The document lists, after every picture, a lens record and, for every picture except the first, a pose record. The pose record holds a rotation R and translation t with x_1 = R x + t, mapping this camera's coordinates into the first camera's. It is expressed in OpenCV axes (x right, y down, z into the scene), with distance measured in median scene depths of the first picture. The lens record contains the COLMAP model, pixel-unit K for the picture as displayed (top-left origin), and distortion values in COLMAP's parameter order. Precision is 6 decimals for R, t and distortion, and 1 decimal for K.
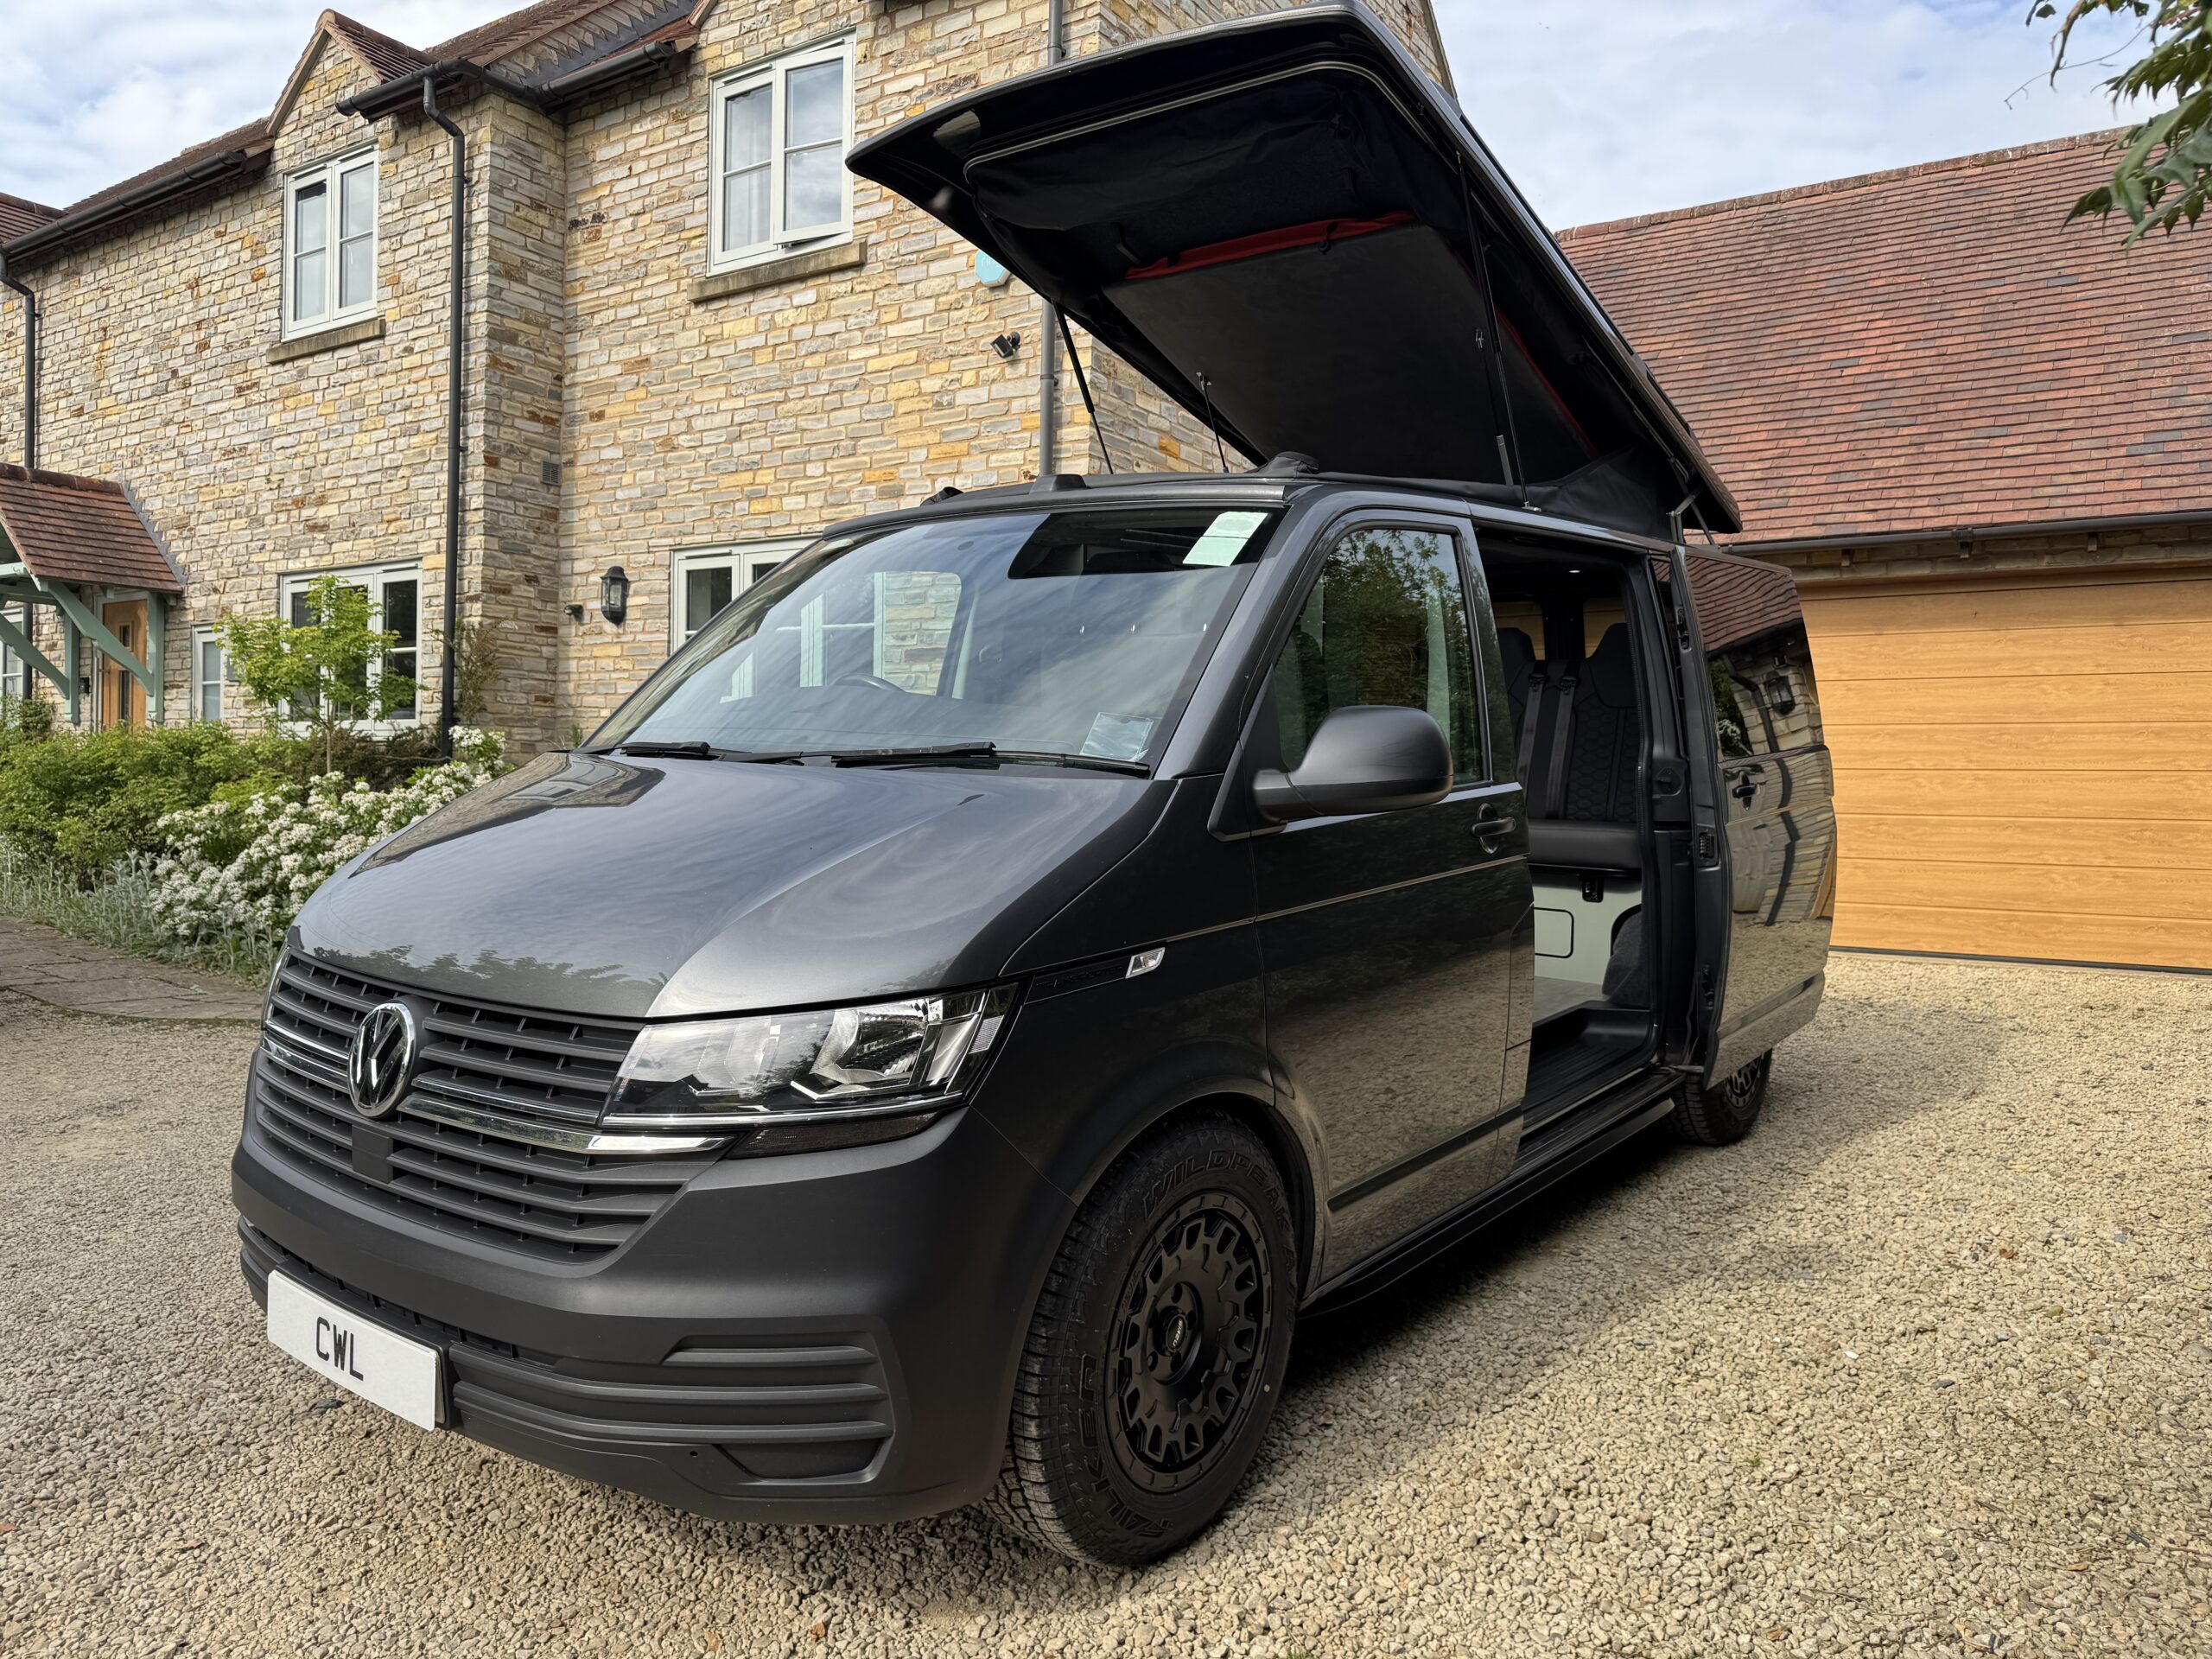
lens RADIAL K [[1581.9, 0, 1106.0], [0, 1581.9, 829.5], [0, 0, 1]] dist [0.006977, -0.009417]
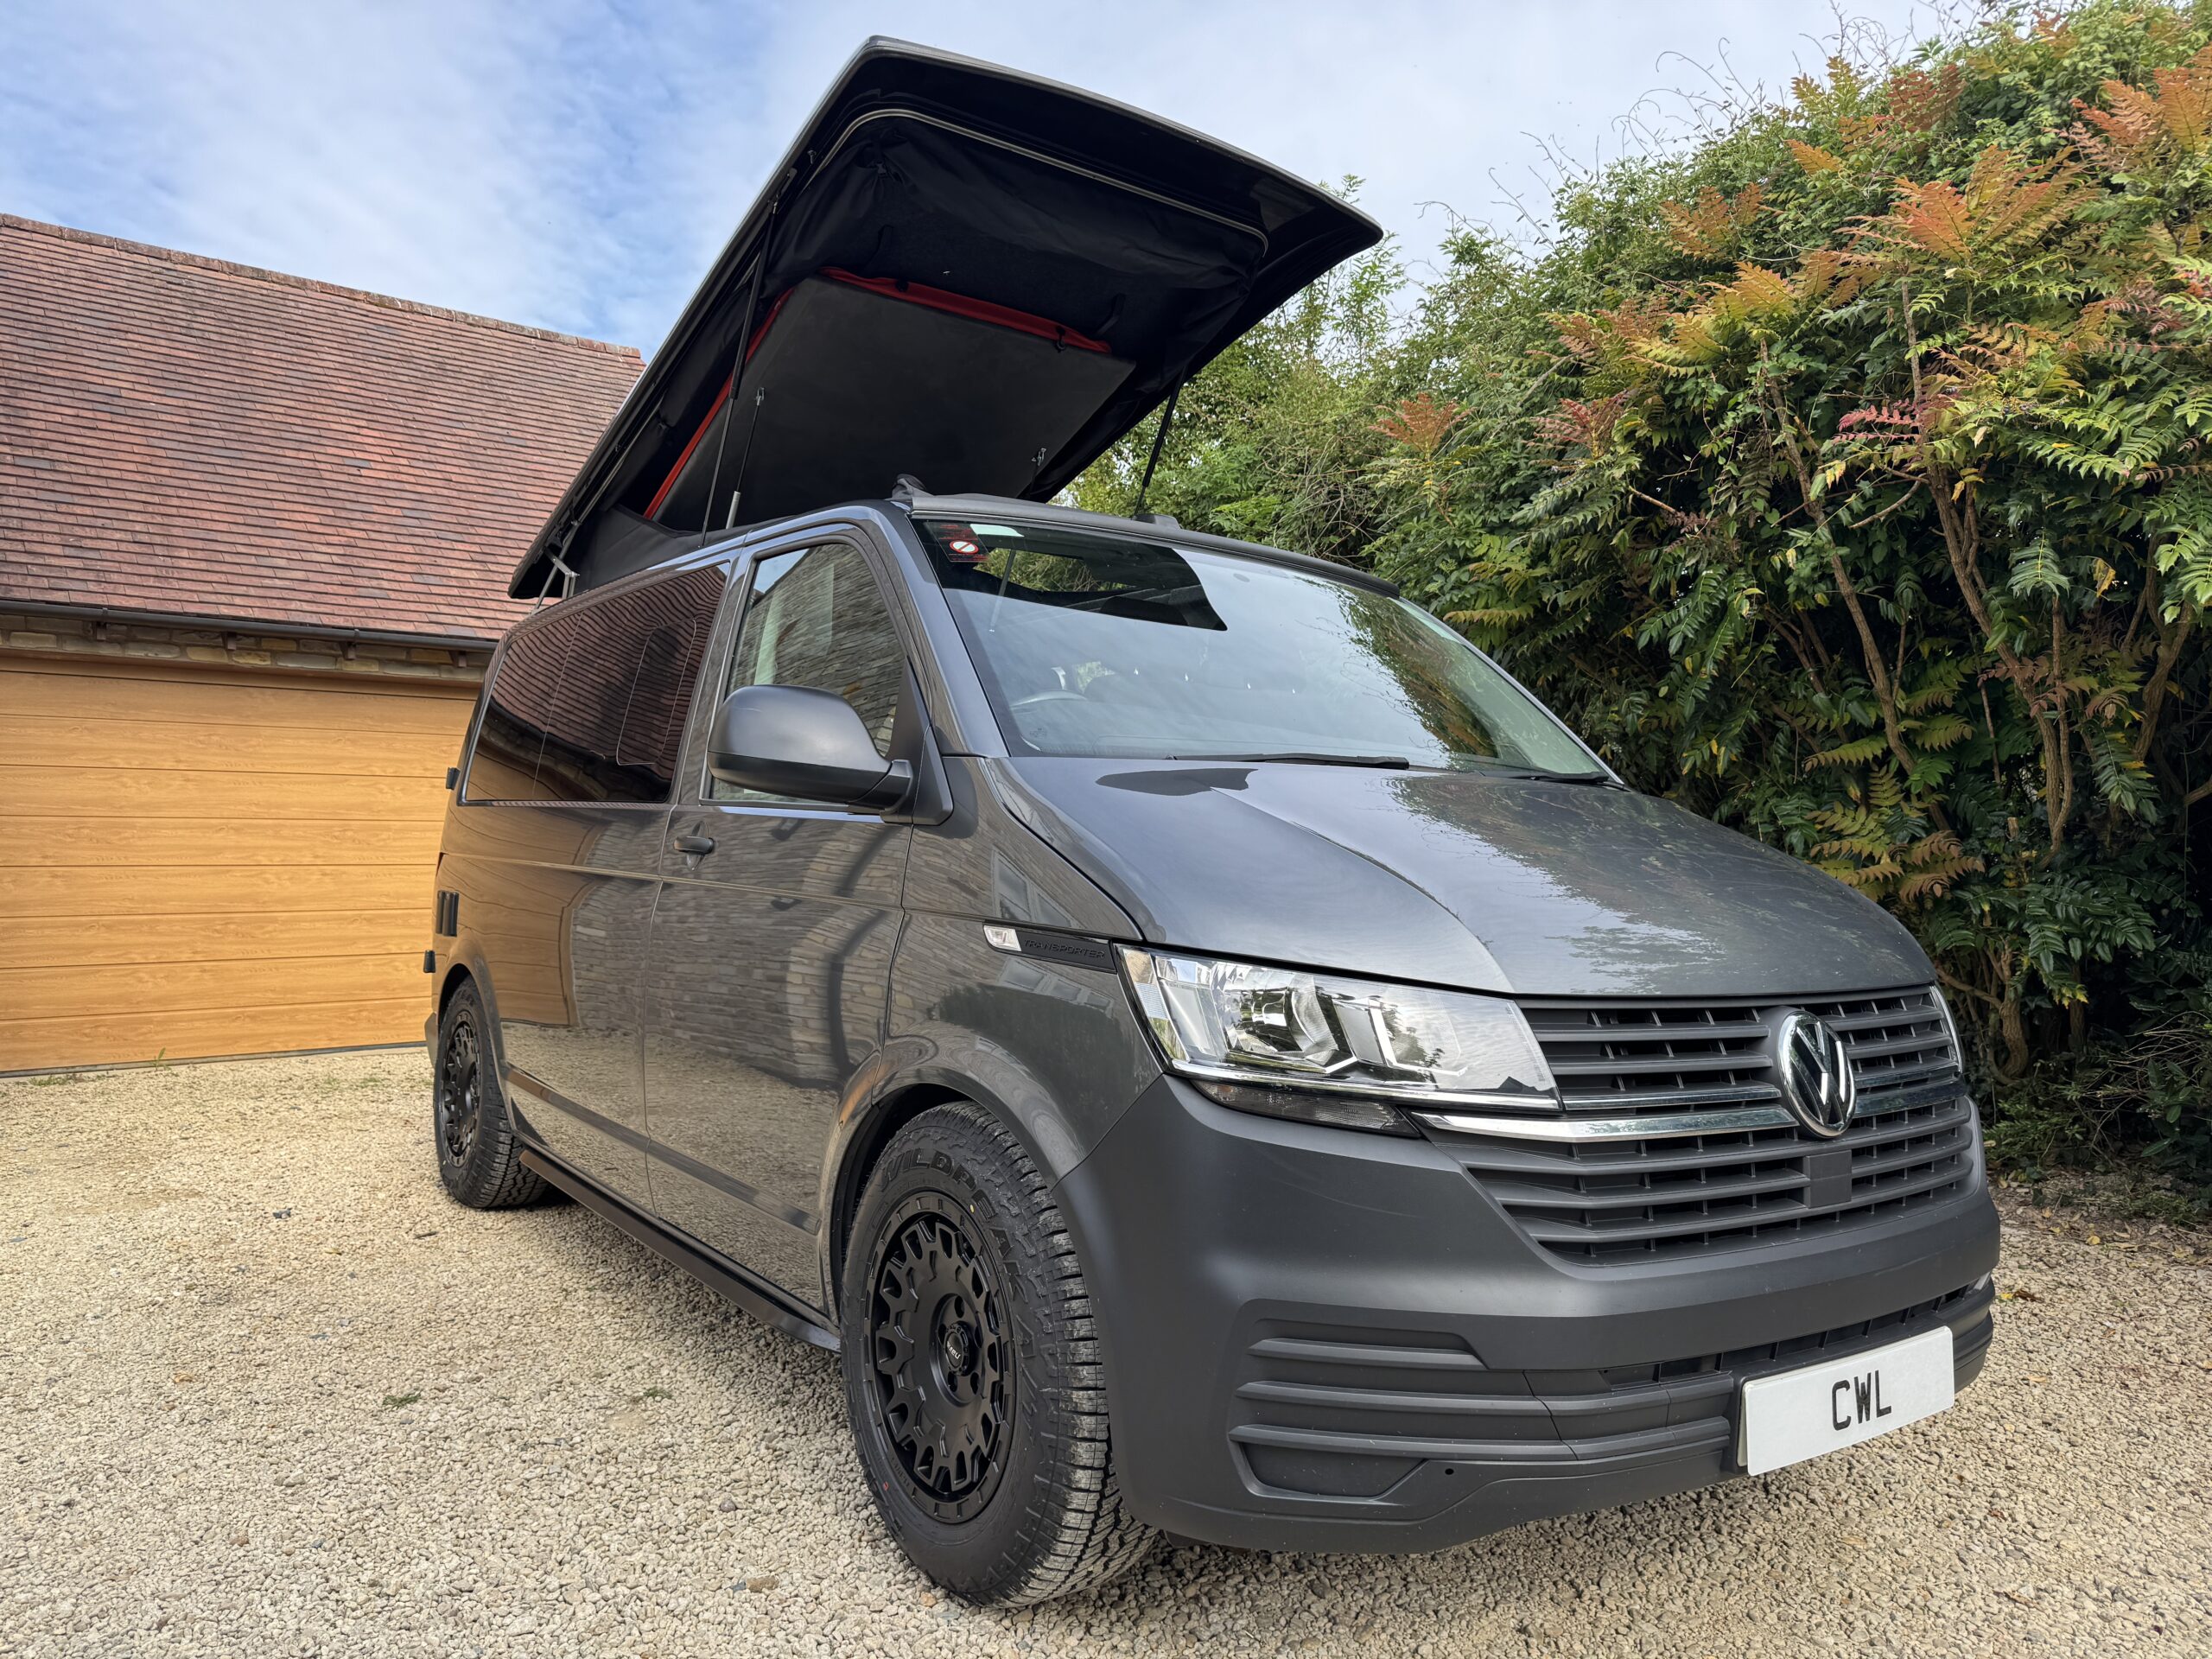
lens RADIAL K [[1579.8, 0, 1106.0], [0, 1579.8, 829.5], [0, 0, 1]] dist [0.004073, -0.005741]
pose [[0.284818, 0.025452, 0.958244, -0.652352], [0.051719, 0.997783, -0.041875, 0.009270], [-0.957185, 0.061486, 0.282870, 0.503865]]
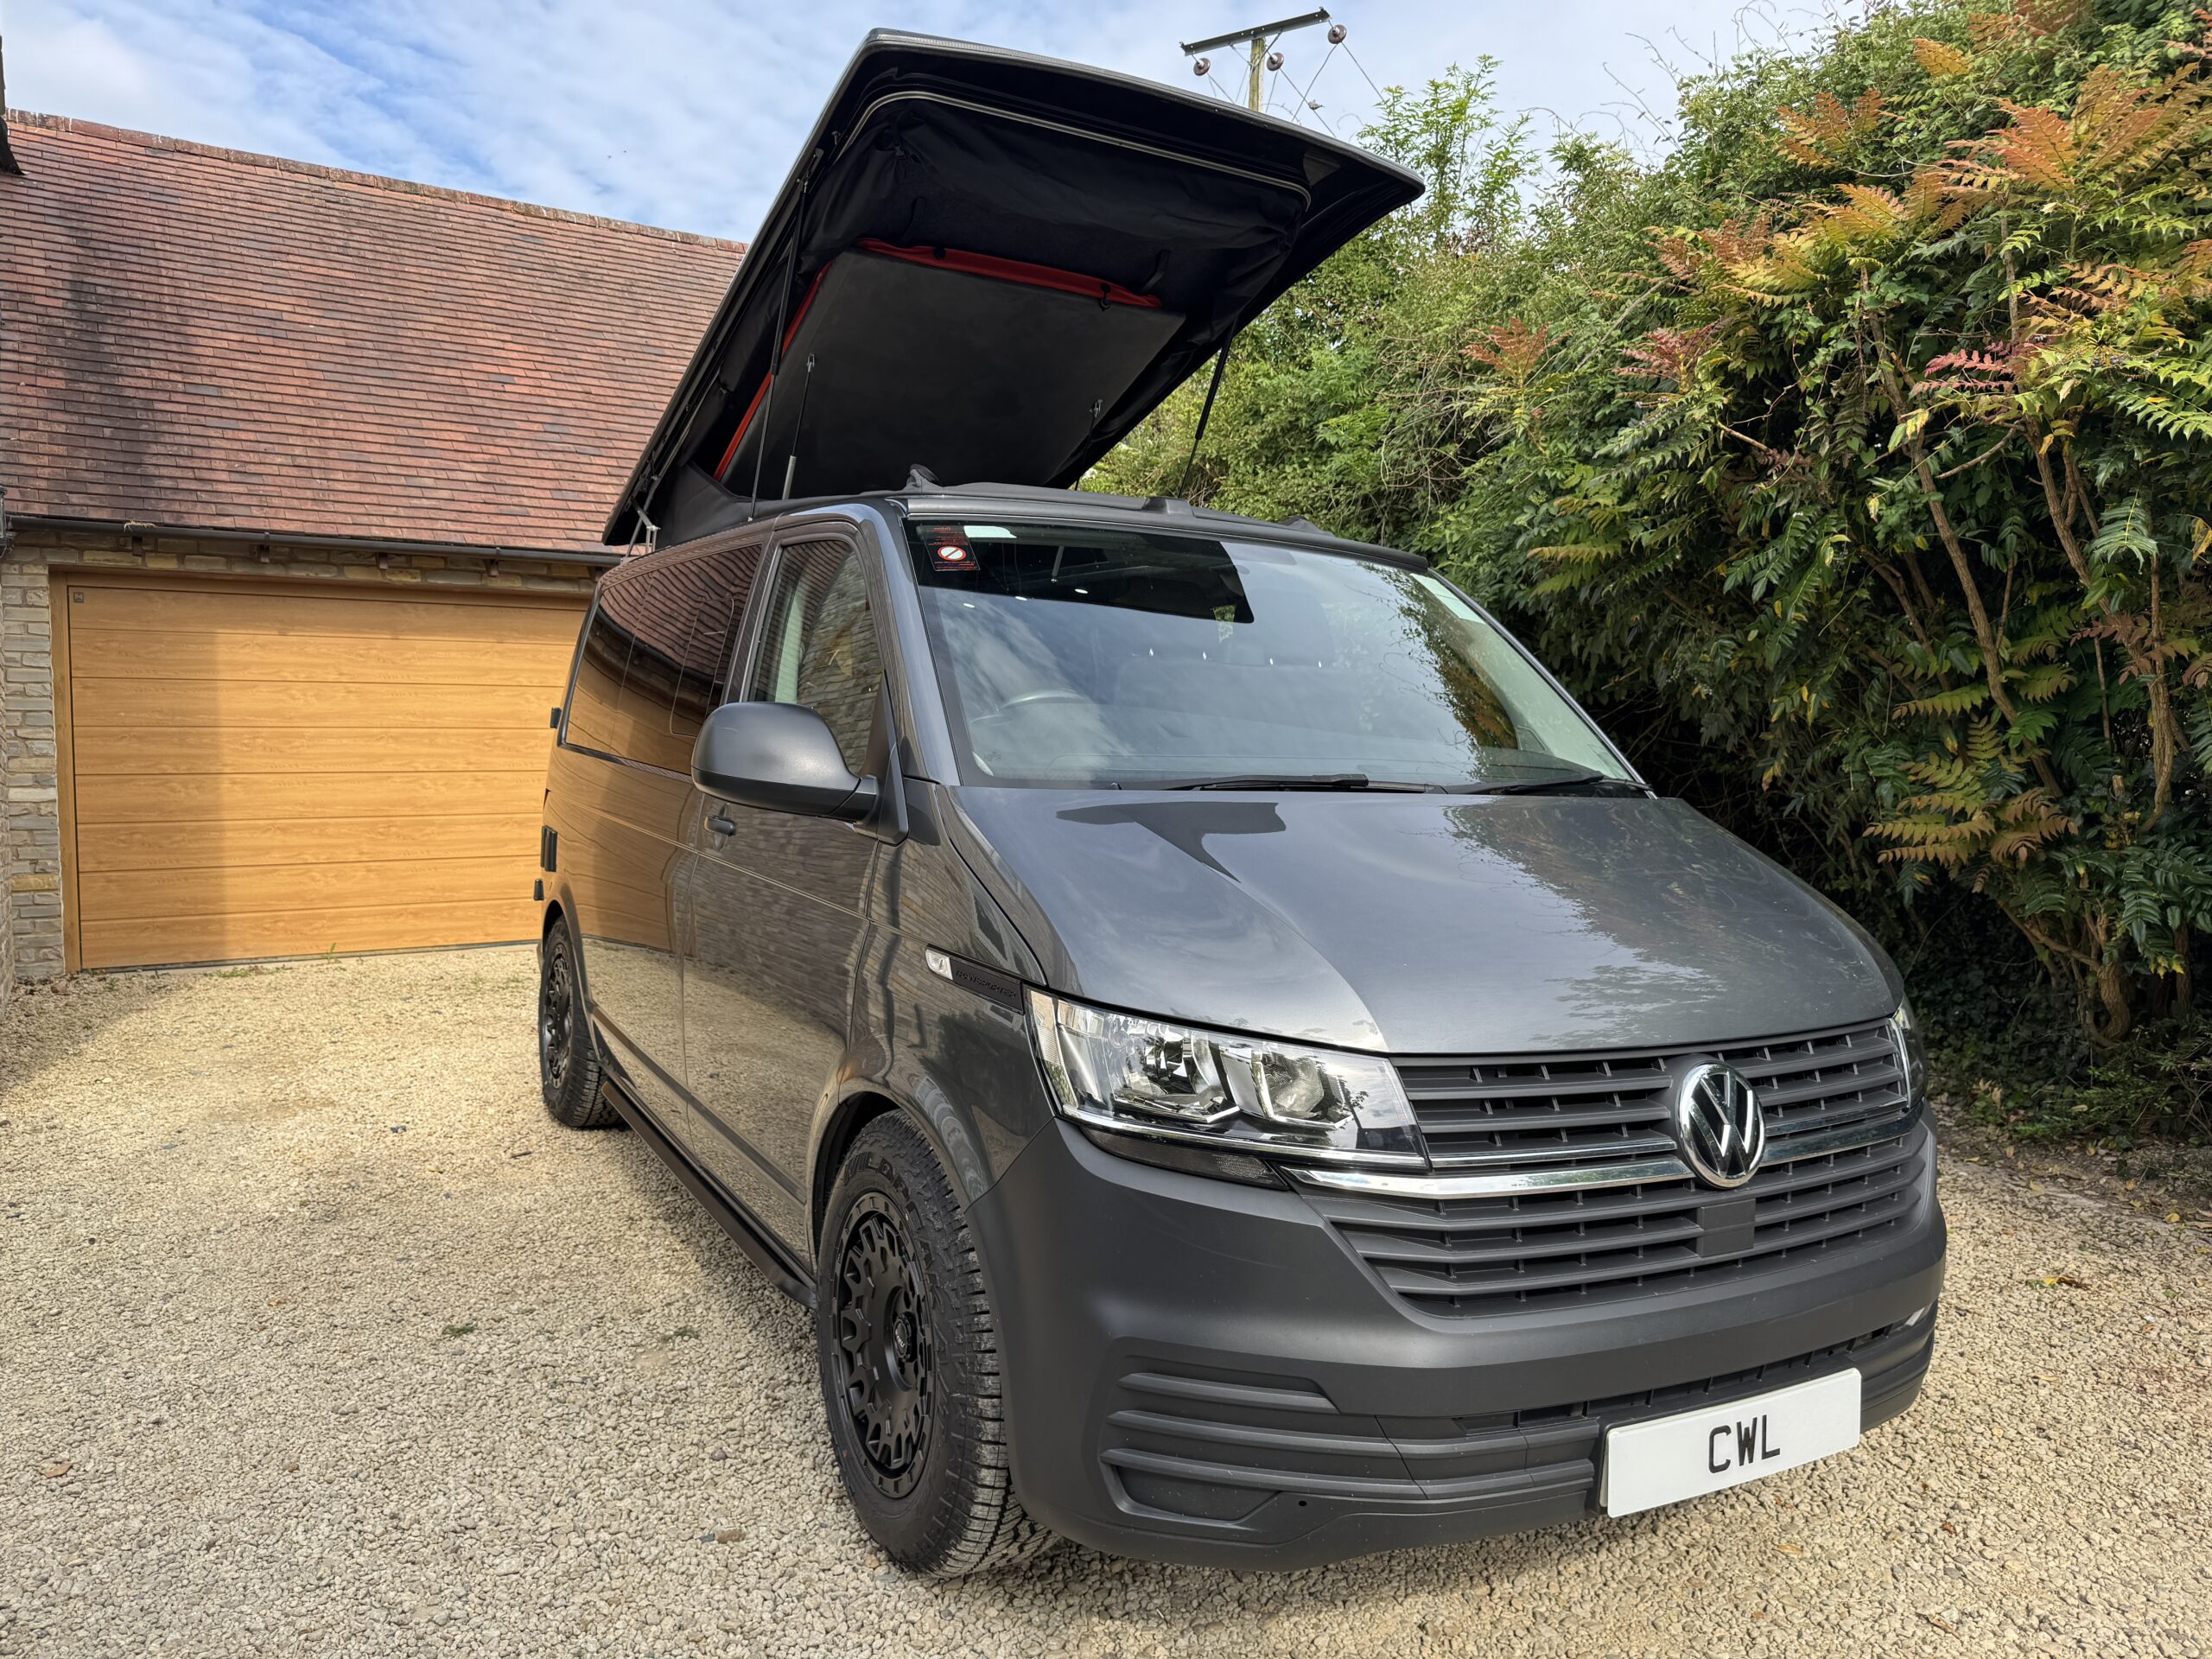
lens RADIAL K [[1581.9, 0, 1106.0], [0, 1581.9, 829.5], [0, 0, 1]] dist [0.006977, -0.009417]
pose [[0.388807, -0.048239, 0.920056, -0.645337], [0.041248, 0.998538, 0.034923, -0.033319], [-0.920395, 0.024373, 0.390228, 0.431786]]
